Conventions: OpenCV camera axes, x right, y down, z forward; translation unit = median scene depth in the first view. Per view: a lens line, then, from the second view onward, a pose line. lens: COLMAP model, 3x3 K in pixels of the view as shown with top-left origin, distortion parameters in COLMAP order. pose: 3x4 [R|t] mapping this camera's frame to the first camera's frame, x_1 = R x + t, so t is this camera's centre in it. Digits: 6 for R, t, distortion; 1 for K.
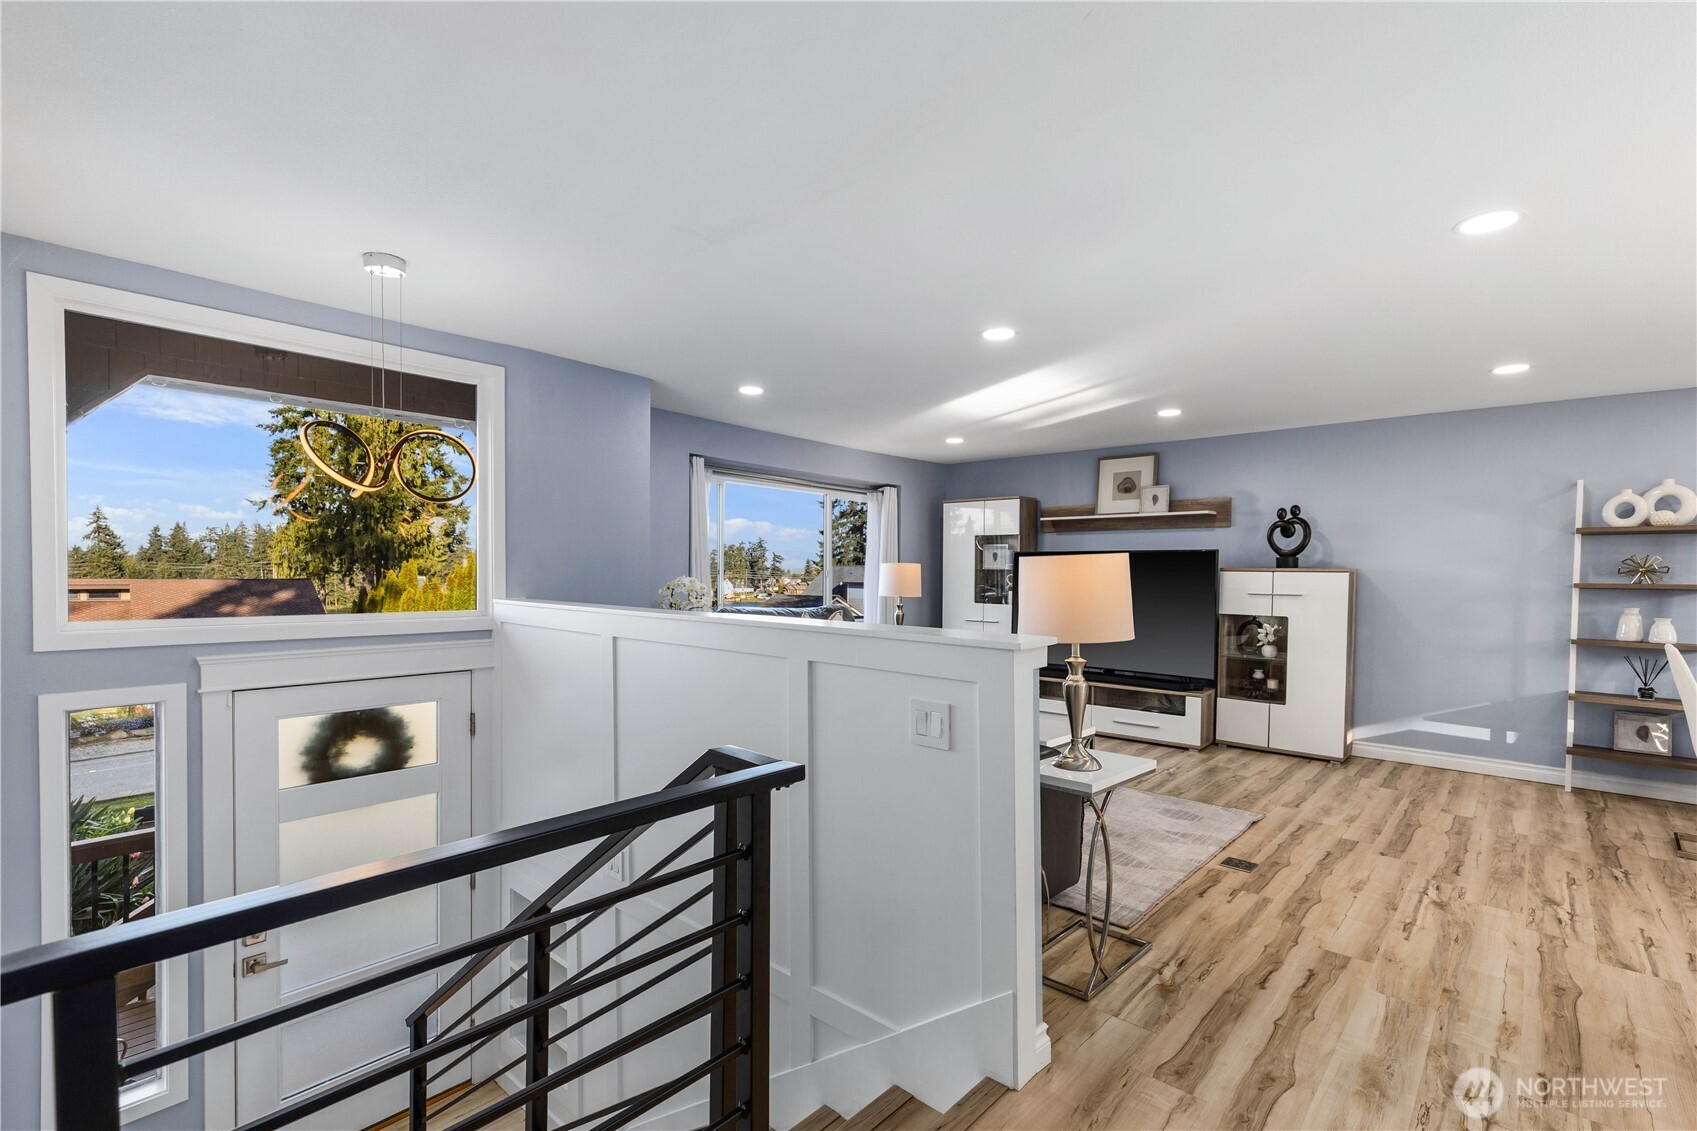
lens RADIAL K [[763.2, 0, 843.8], [0, 763.2, 596.8], [0, 0, 1]] dist [0.011092, -0.004191]
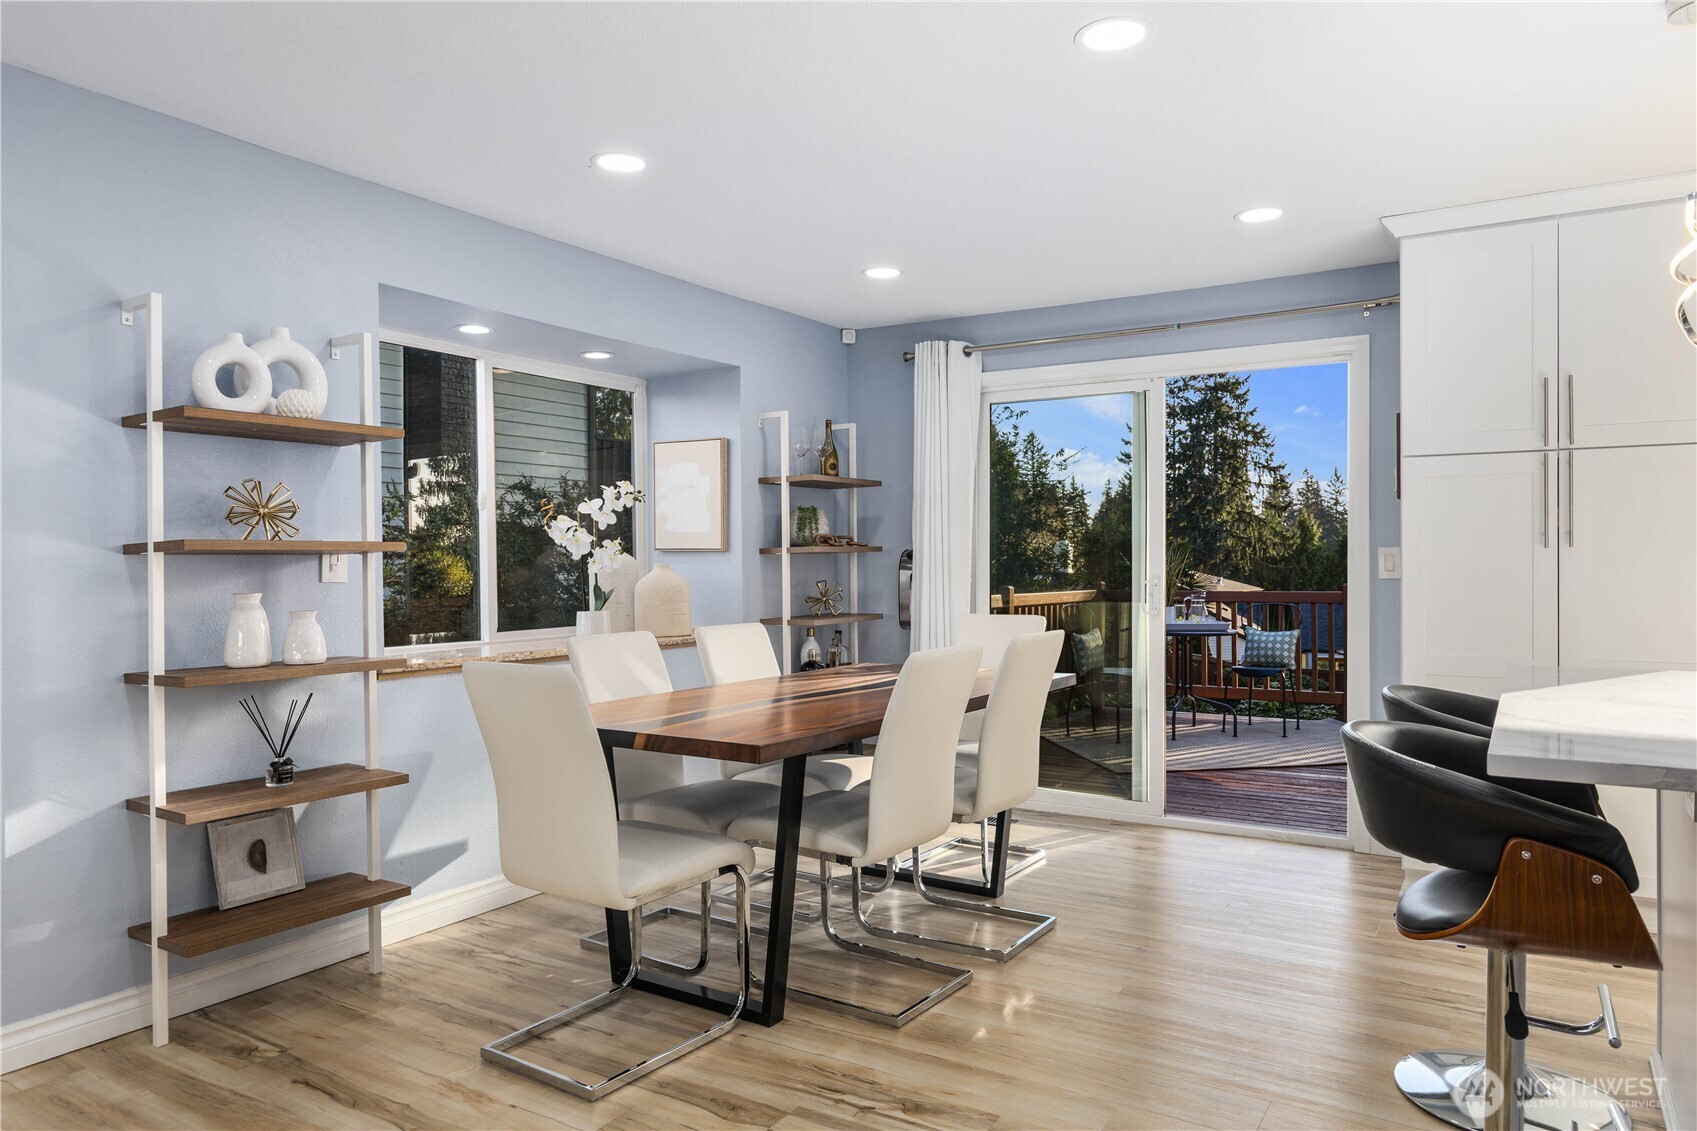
lens RADIAL K [[1111.4, 0, 848.0], [0, 1111.4, 561.5], [0, 0, 1]] dist [-0.001954, -0.011479]
pose [[-0.181463, -0.013327, 0.983308, 0.278482], [0.034118, 0.999221, 0.019839, -0.004653], [-0.982806, 0.037148, -0.180867, 0.697549]]
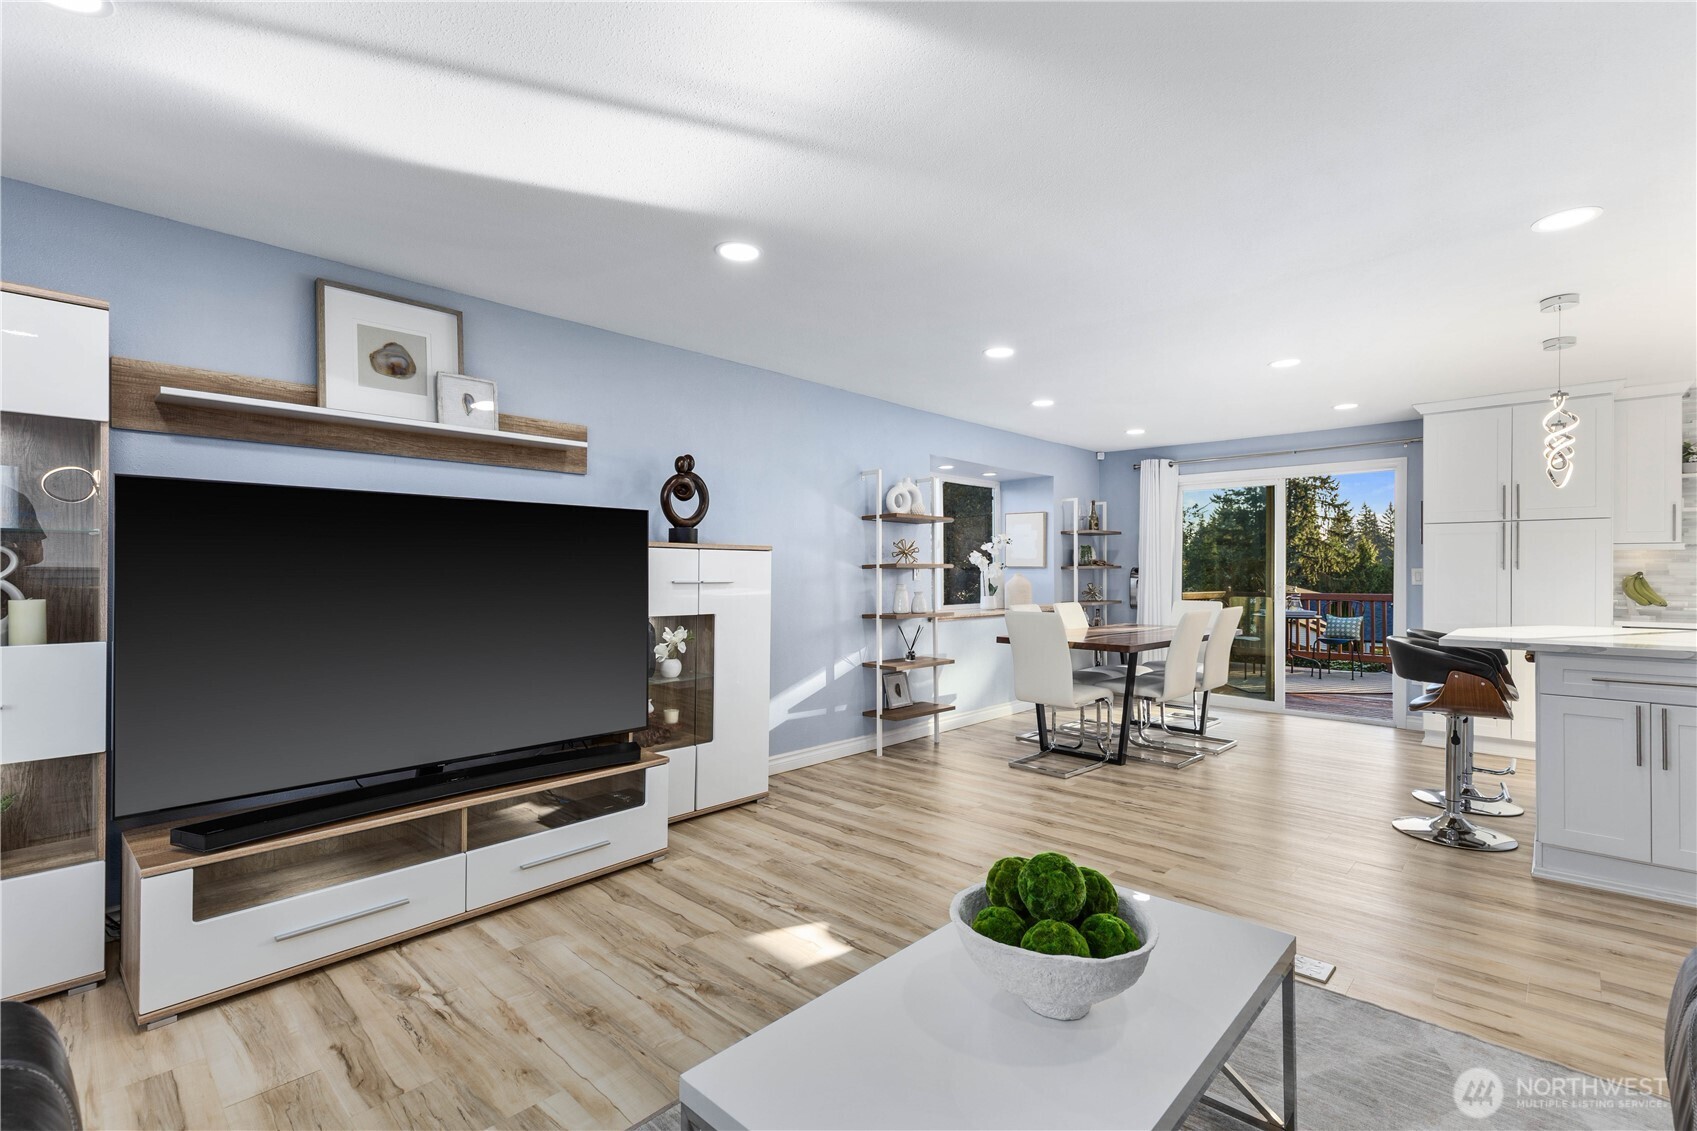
lens RADIAL K [[763.2, 0, 844.7], [0, 763.2, 568.9], [0, 0, 1]] dist [0.011092, -0.004191]
pose [[0.022110, -0.009794, 0.999708, -0.124401], [0.029161, 0.999533, 0.009148, -0.019608], [-0.999330, 0.028950, 0.022386, 0.964731]]
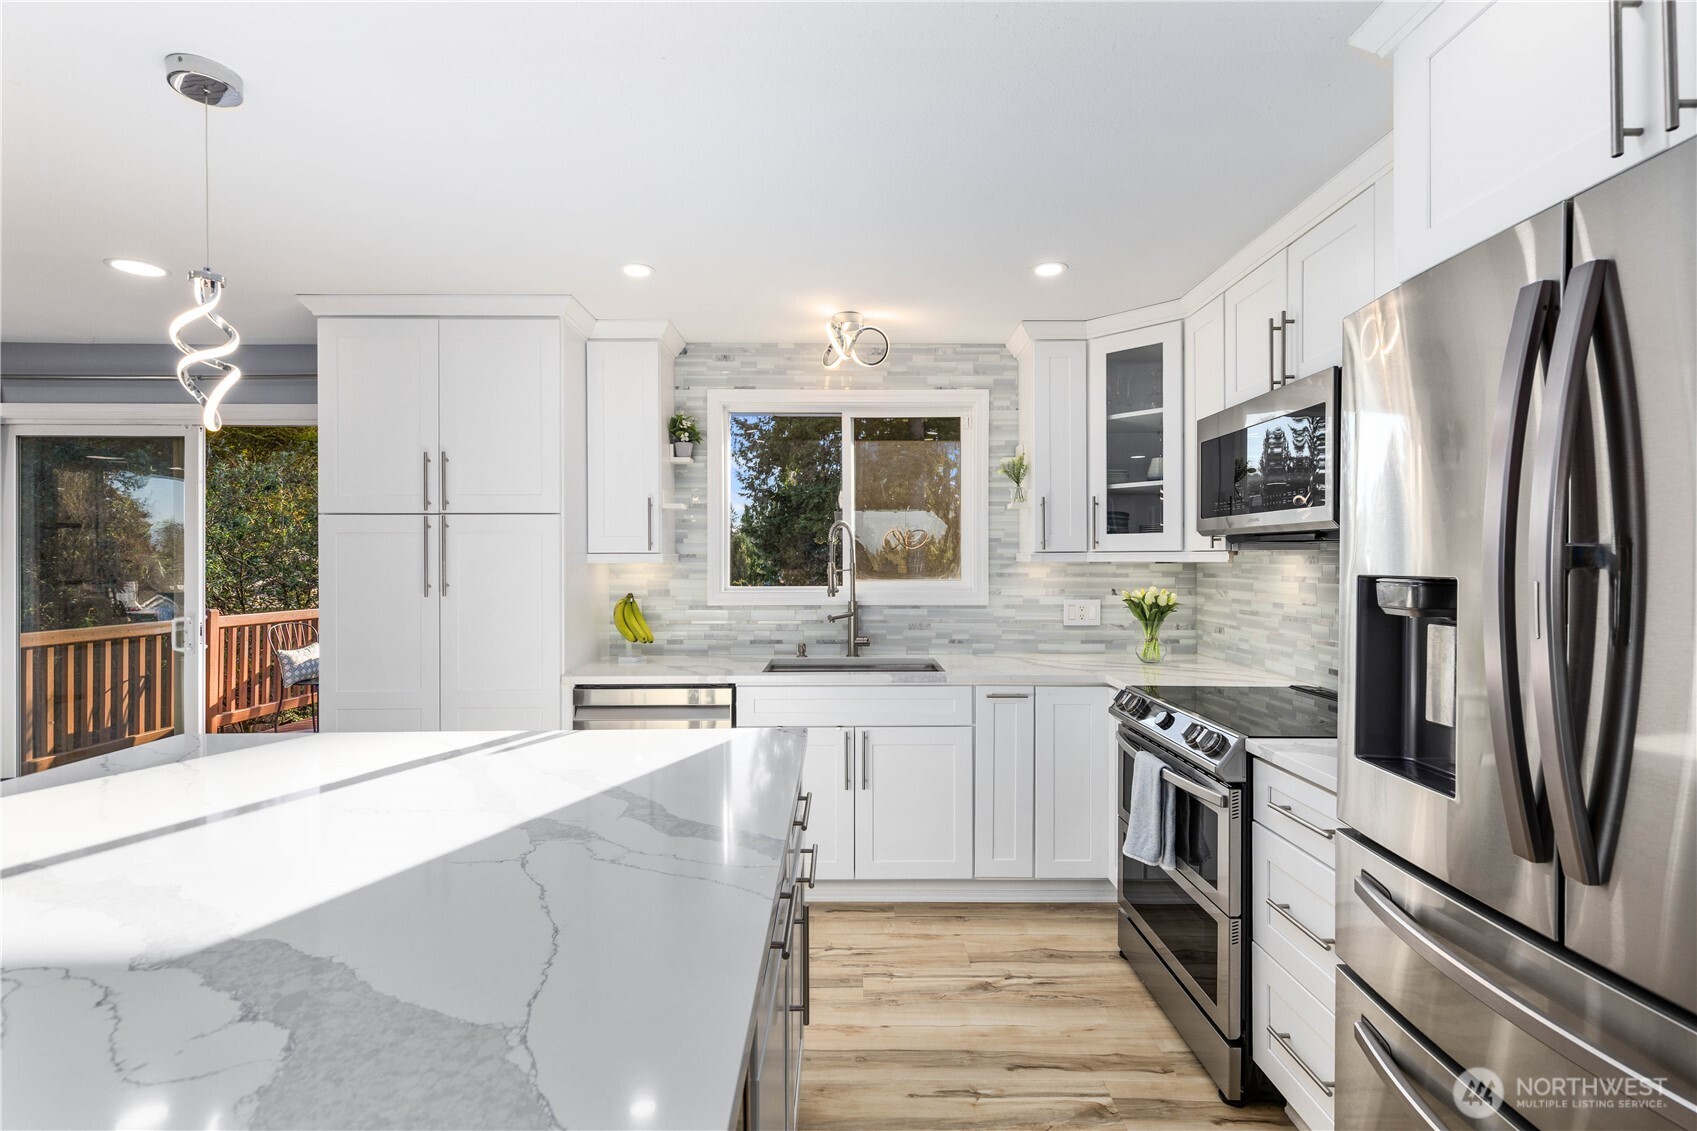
lens RADIAL K [[763.2, 0, 852.5], [0, 763.2, 560.8], [0, 0, 1]] dist [0.011092, -0.004191]
pose [[-0.675749, -0.011819, 0.737037, 0.252132], [0.018009, 0.999308, 0.032536, -0.024905], [-0.736912, 0.035259, -0.675069, 0.269175]]
